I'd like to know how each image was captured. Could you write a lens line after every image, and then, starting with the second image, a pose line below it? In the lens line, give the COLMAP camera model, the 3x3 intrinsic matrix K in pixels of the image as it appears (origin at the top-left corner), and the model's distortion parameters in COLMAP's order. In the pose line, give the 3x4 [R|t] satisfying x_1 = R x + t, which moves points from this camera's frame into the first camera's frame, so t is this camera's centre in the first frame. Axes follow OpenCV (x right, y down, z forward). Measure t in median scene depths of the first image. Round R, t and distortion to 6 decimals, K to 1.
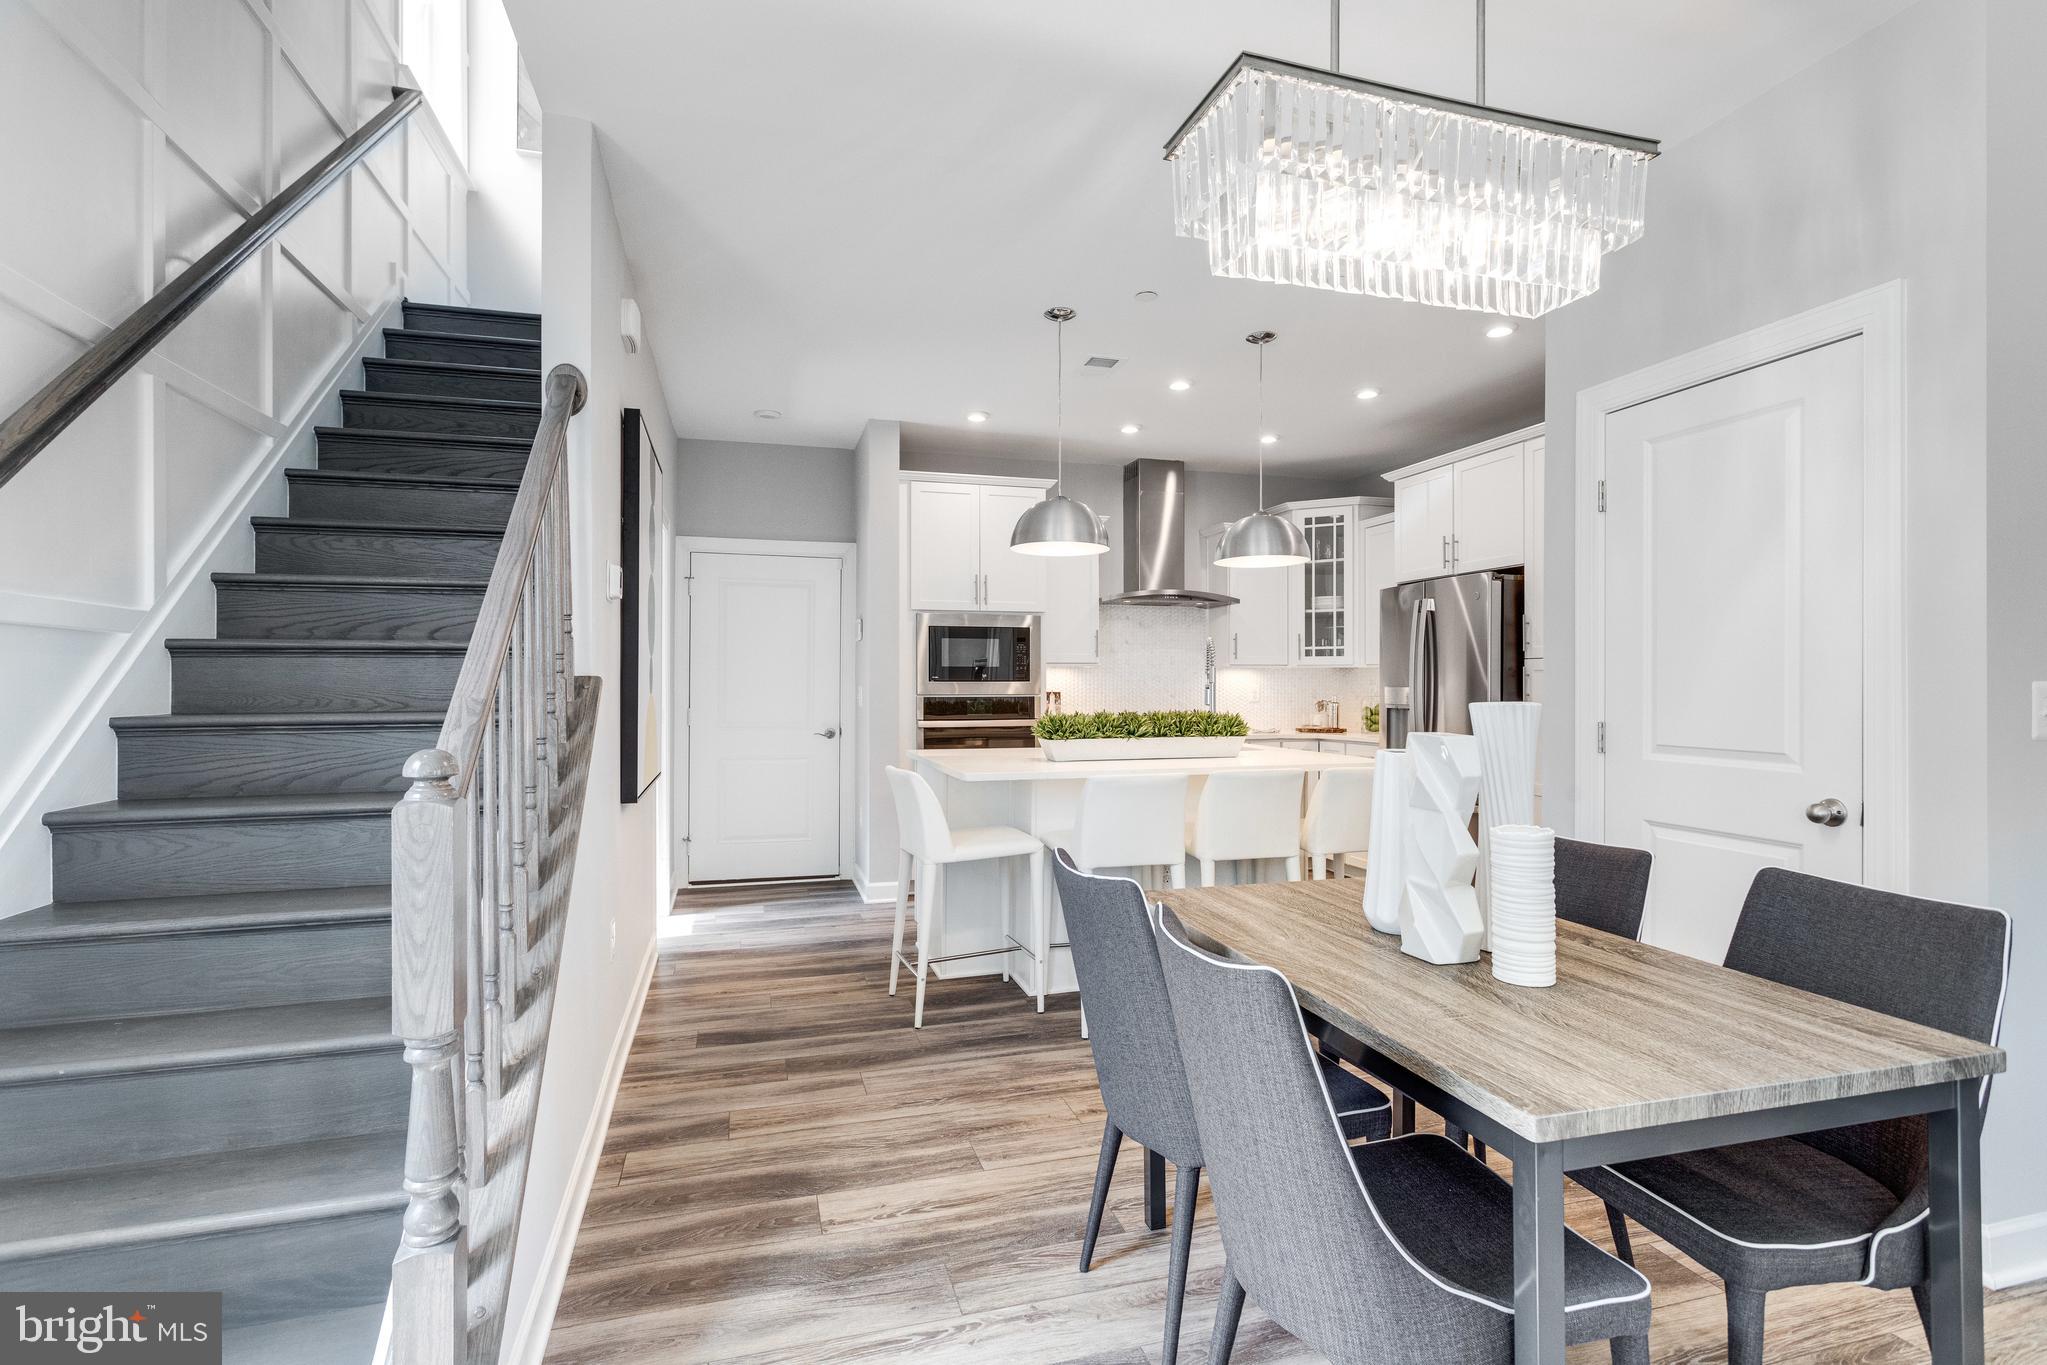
lens RADIAL K [[965.6, 0, 1024.8], [0, 965.6, 680.5], [0, 0, 1]] dist [0.003129, 0.000465]
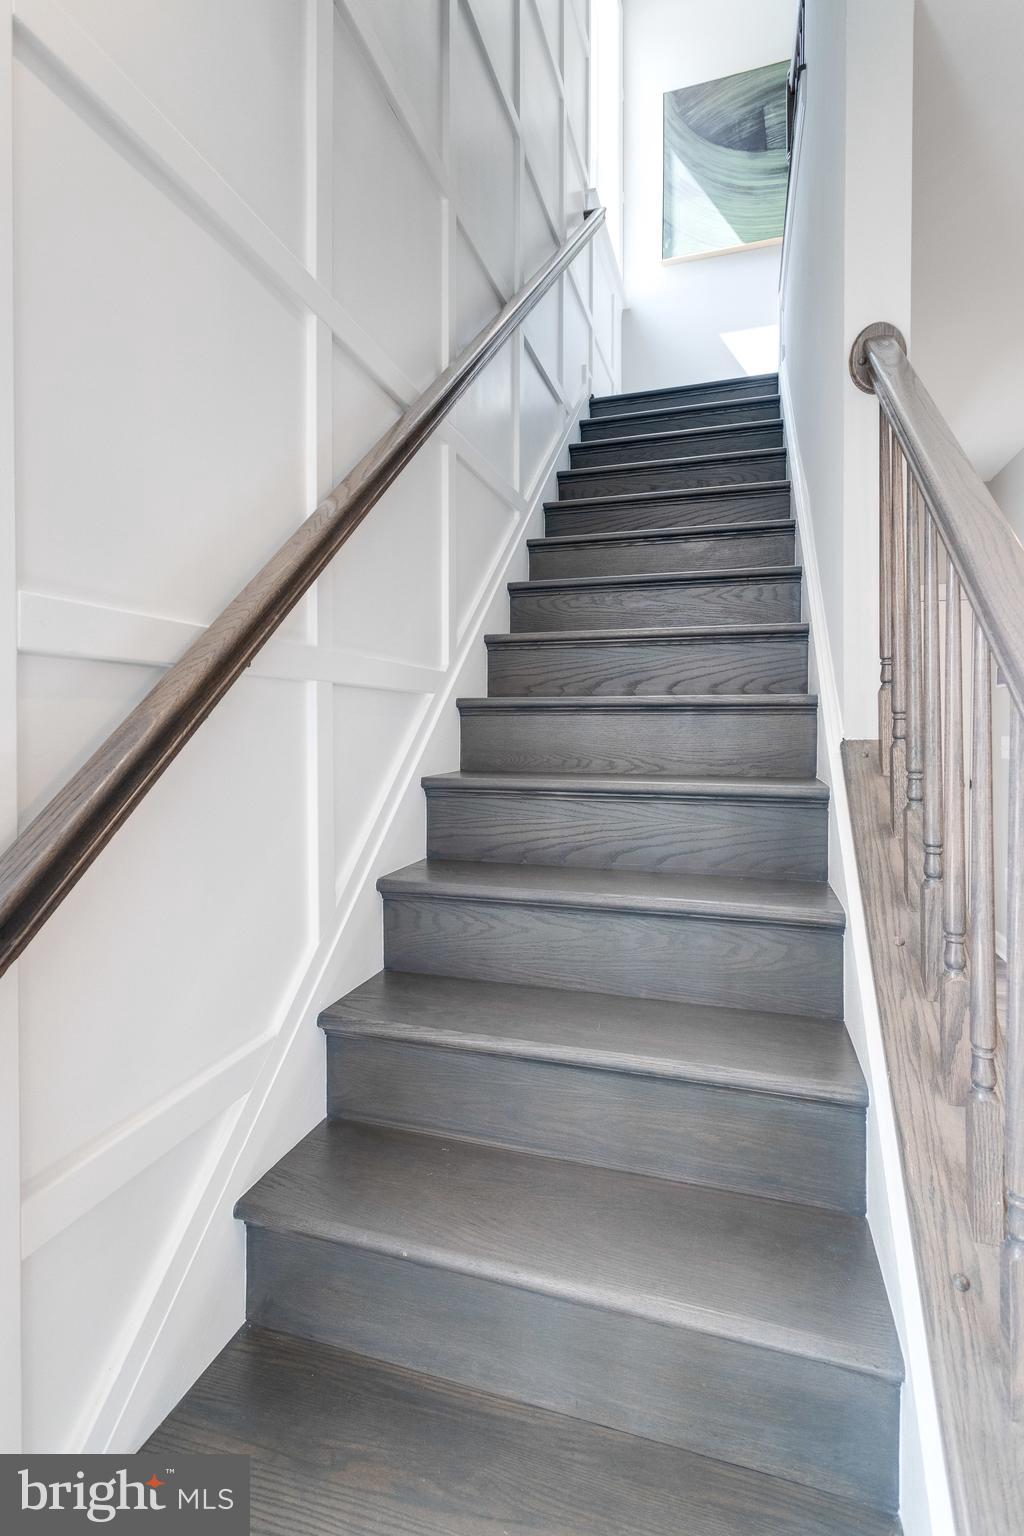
lens RADIAL K [[742.9, 0, 508.7], [0, 742.9, 728.6], [0, 0, 1]] dist [-0.000110, -0.000113]
pose [[0.830929, 0.007376, -0.556330, -0.245966], [-0.002005, 0.999945, 0.010263, -0.011677], [0.556375, -0.007412, 0.830898, 0.228382]]
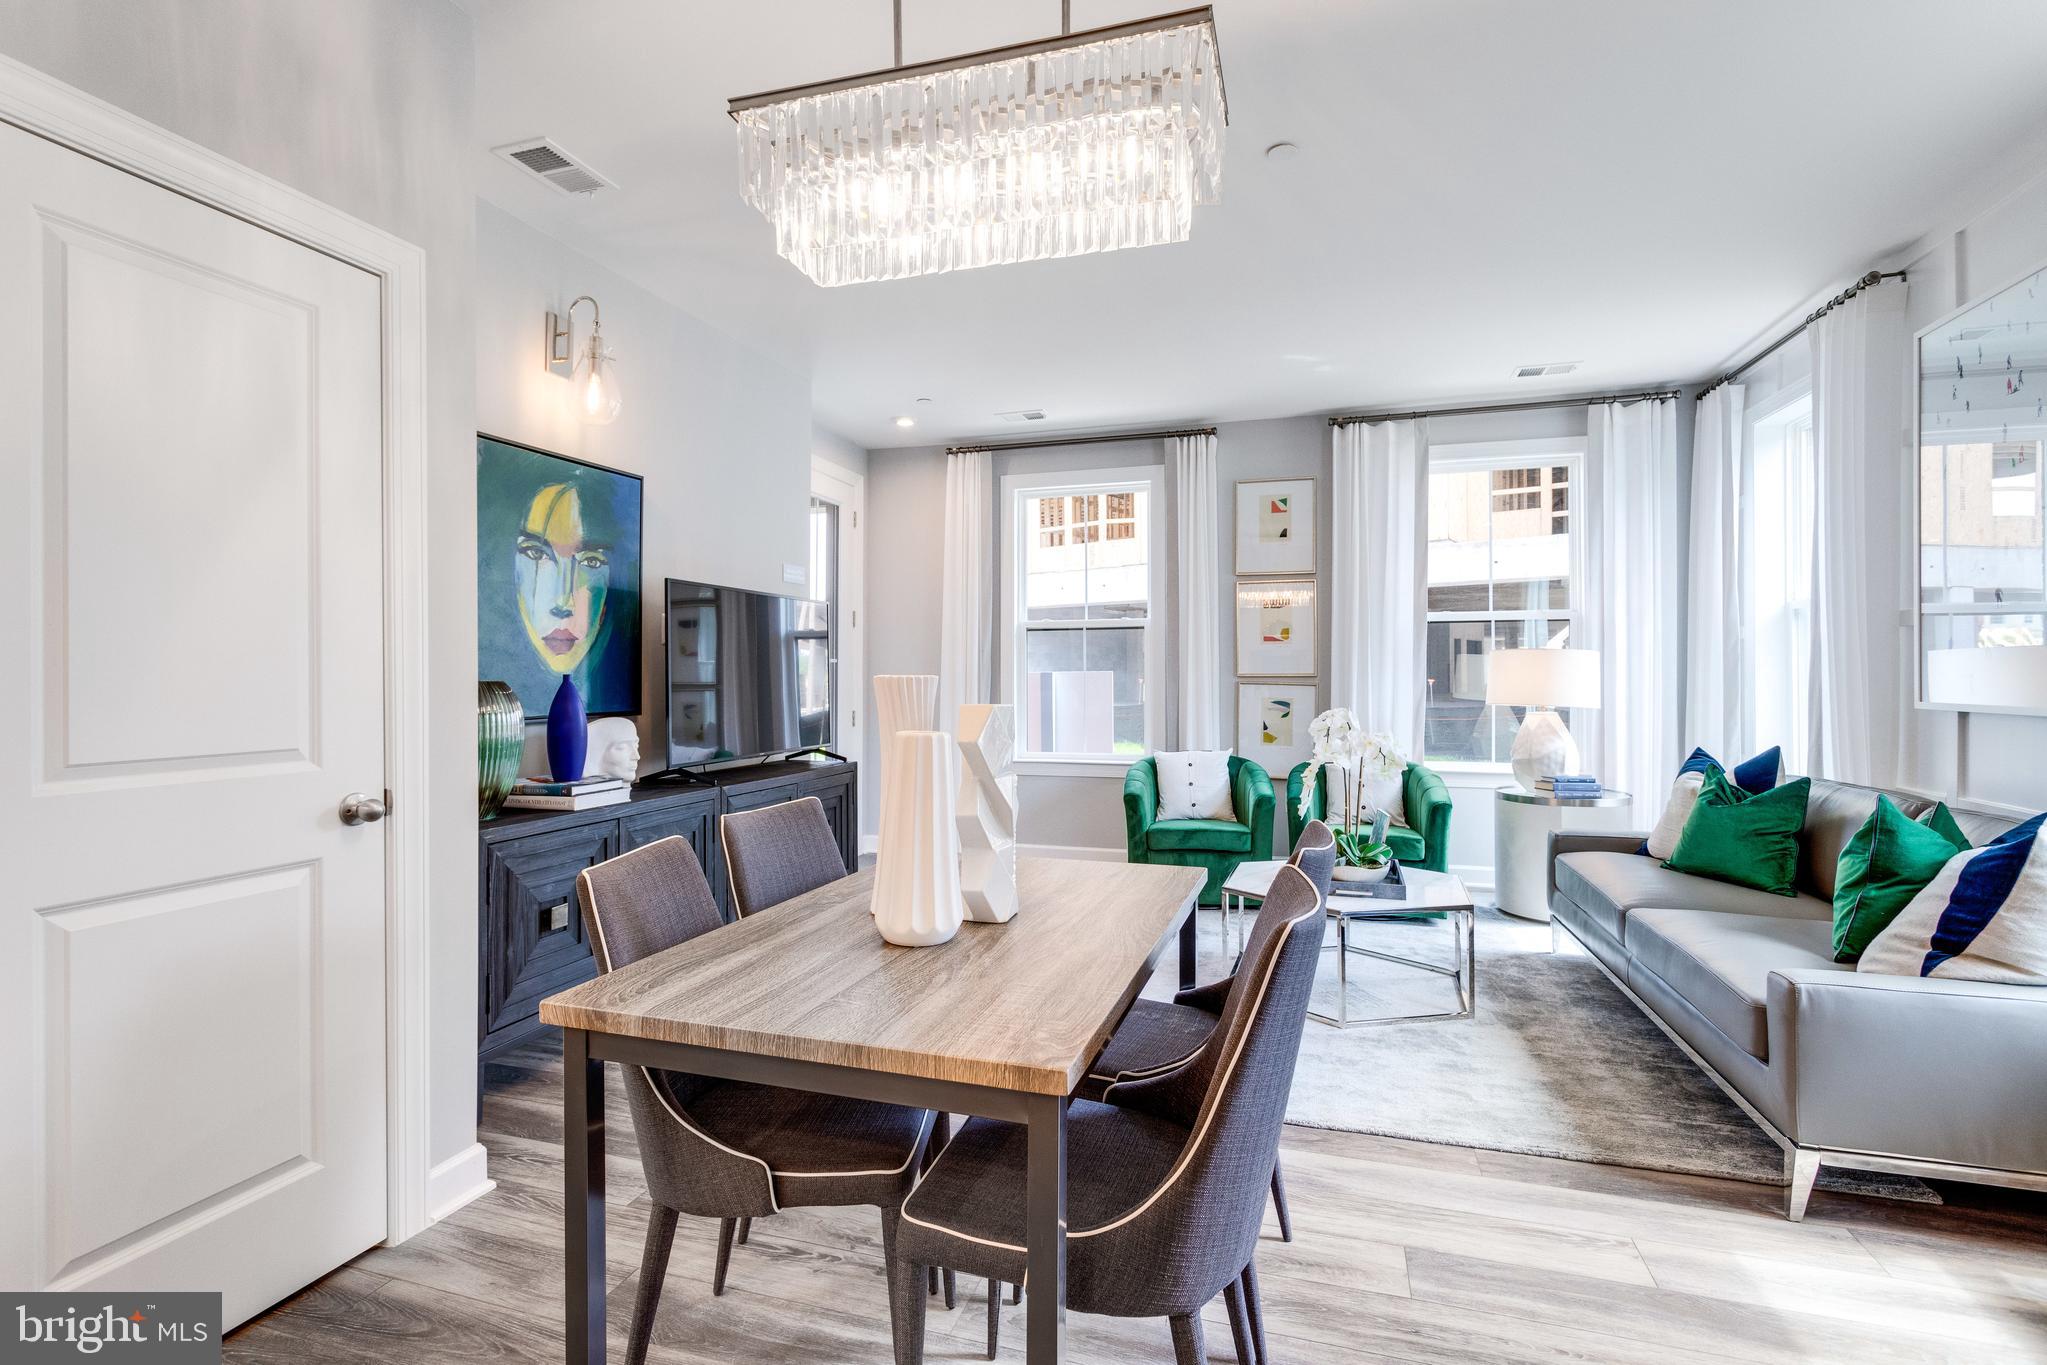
lens RADIAL K [[982.3, 0, 1019.3], [0, 982.3, 669.3], [0, 0, 1]] dist [0.000641, 0.000189]
pose [[-0.831869, 0.004866, 0.554951, -0.083175], [0.001388, 0.999977, -0.006688, 0.010540], [-0.554970, -0.004793, -0.831856, 0.796280]]
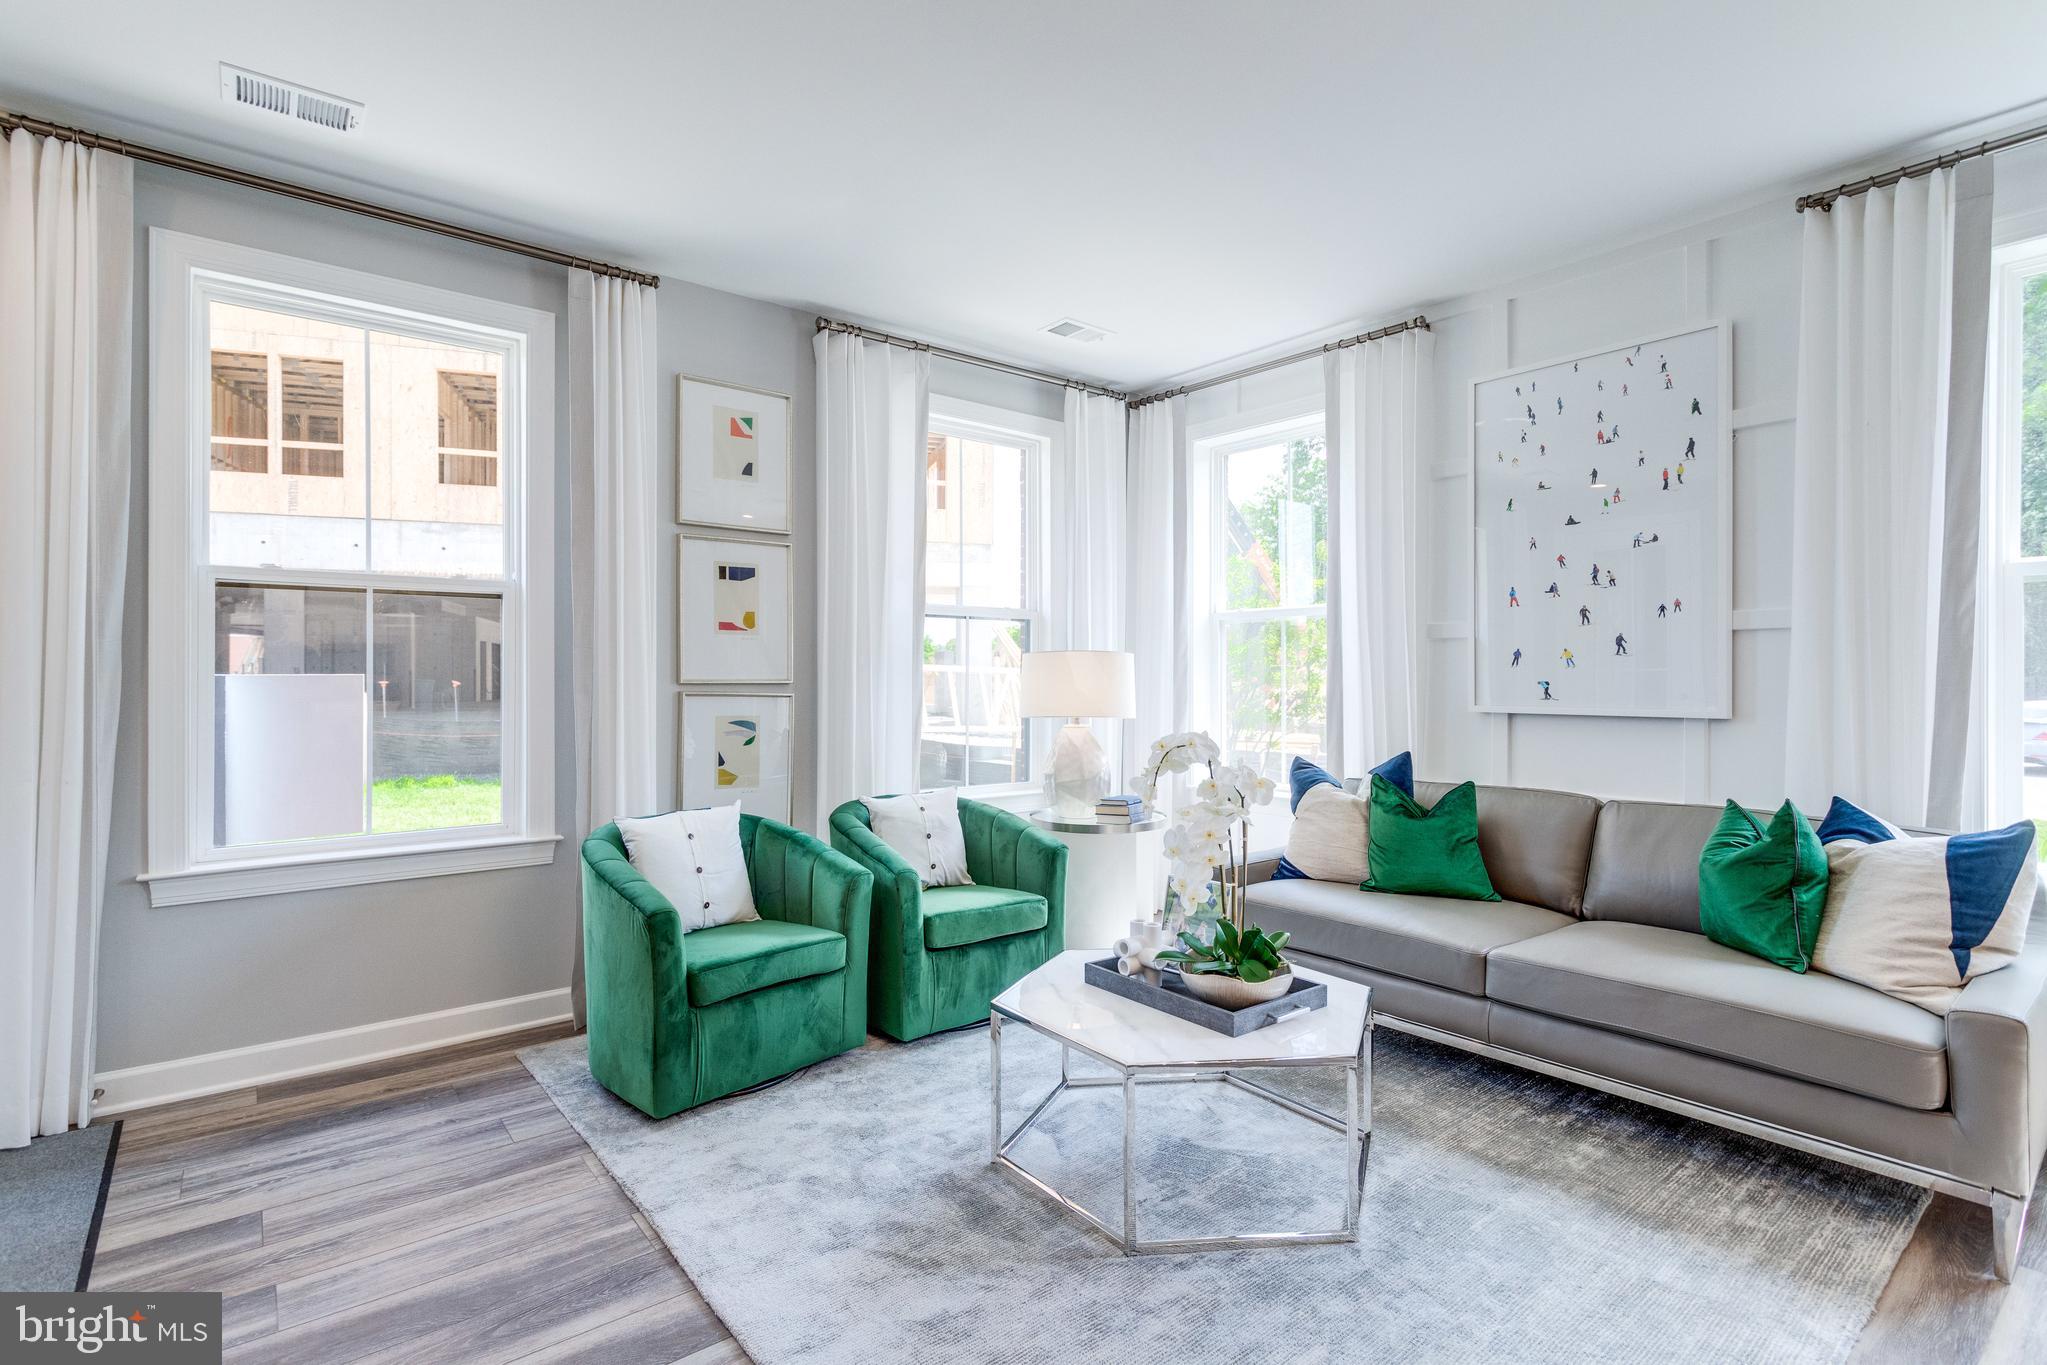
lens RADIAL K [[983.1, 0, 1035.8], [0, 983.1, 671.1], [0, 0, 1]] dist [0.001980, 0.000621]
pose [[-0.921536, -0.003980, -0.388273, 0.500266], [-0.000178, 0.999952, -0.009829, 0.009354], [0.388294, -0.008989, -0.921492, 0.384559]]
